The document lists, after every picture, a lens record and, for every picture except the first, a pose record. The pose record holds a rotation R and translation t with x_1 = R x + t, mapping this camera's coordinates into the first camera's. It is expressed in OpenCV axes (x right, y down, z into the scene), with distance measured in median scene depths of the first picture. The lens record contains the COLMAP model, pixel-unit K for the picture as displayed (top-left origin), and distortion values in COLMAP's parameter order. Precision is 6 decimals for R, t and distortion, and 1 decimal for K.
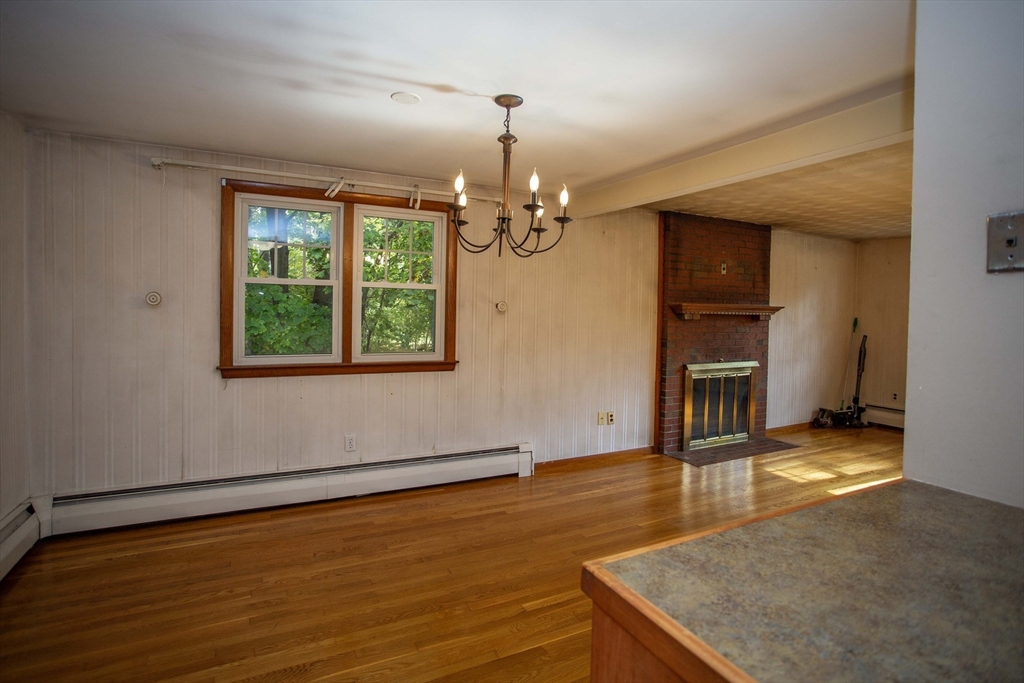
lens RADIAL K [[508.6, 0, 513.1], [0, 508.6, 316.9], [0, 0, 1]] dist [-0.075180, 0.035261]
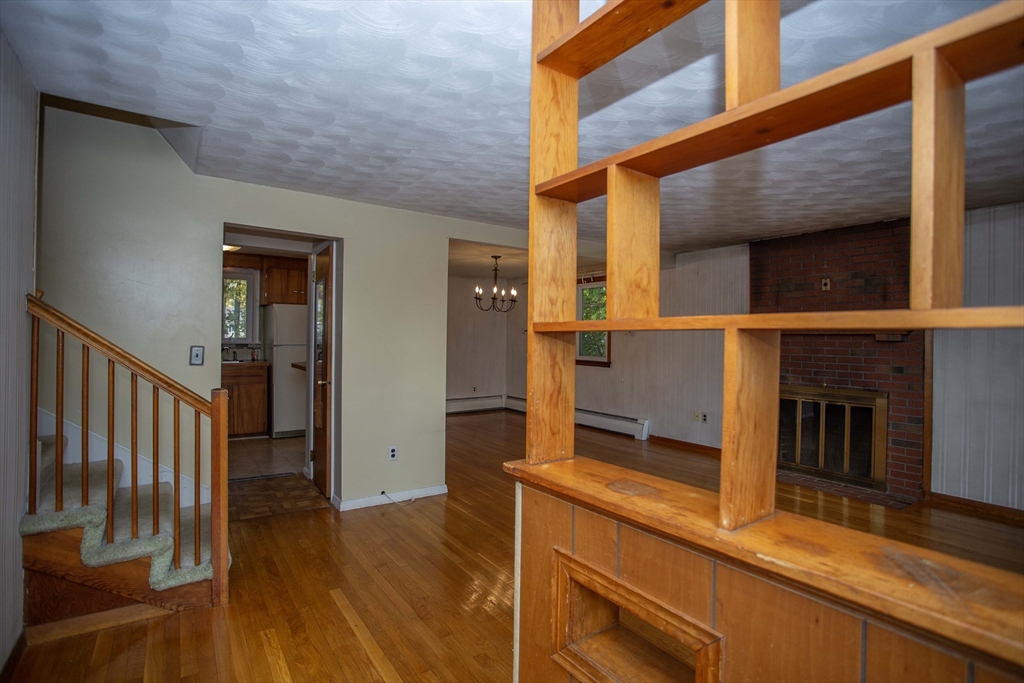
lens RADIAL K [[499.2, 0, 518.1], [0, 499.2, 340.0], [0, 0, 1]] dist [-0.075516, 0.033132]
pose [[0.150103, -0.007986, -0.988638, 1.586016], [-0.020458, 0.999728, -0.011181, 0.034612], [0.988459, 0.021903, 0.149898, 0.416110]]
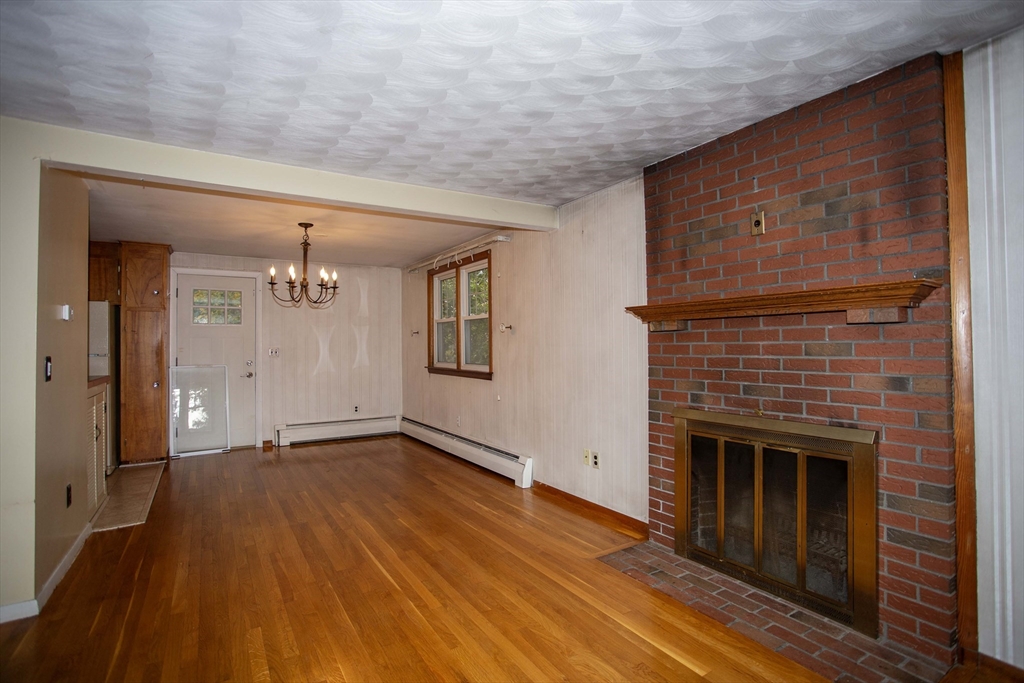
lens RADIAL K [[499.2, 0, 518.1], [0, 499.2, 340.0], [0, 0, 1]] dist [-0.075516, 0.033132]
pose [[0.098927, -0.027475, -0.994715, 1.134844], [-0.001050, 0.999615, -0.027715, 0.039999], [0.995094, 0.003786, 0.098860, 0.948471]]
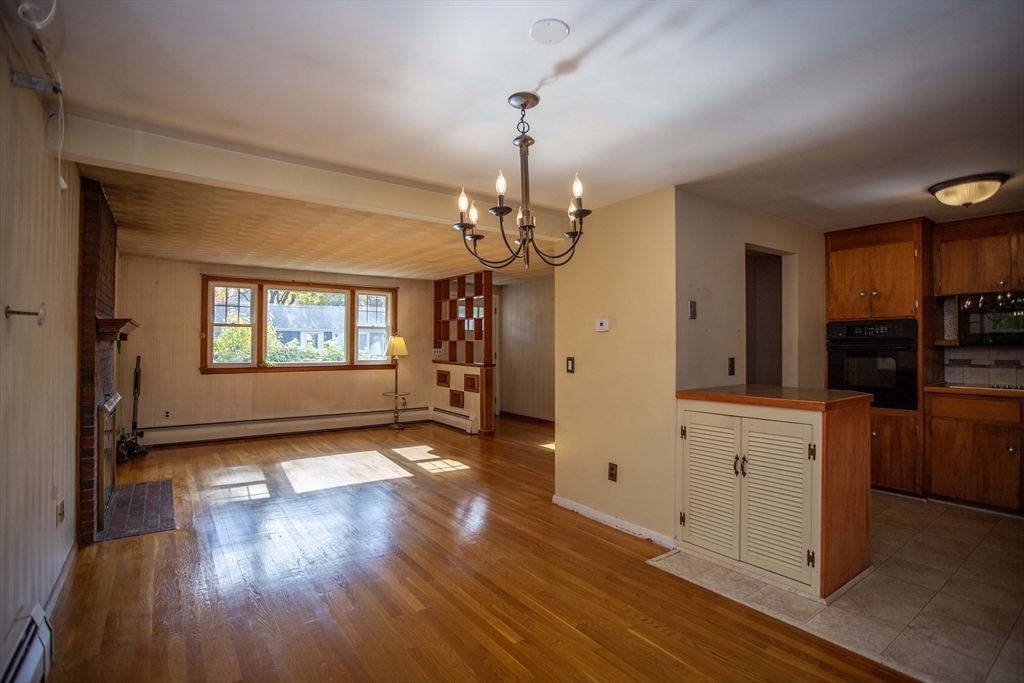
lens RADIAL K [[499.2, 0, 518.1], [0, 499.2, 340.0], [0, 0, 1]] dist [-0.075516, 0.033132]
pose [[-0.163275, -0.002443, 0.986578, -0.524380], [0.001019, 0.999996, 0.002645, 0.004419], [-0.986580, 0.001437, -0.163272, 0.674455]]
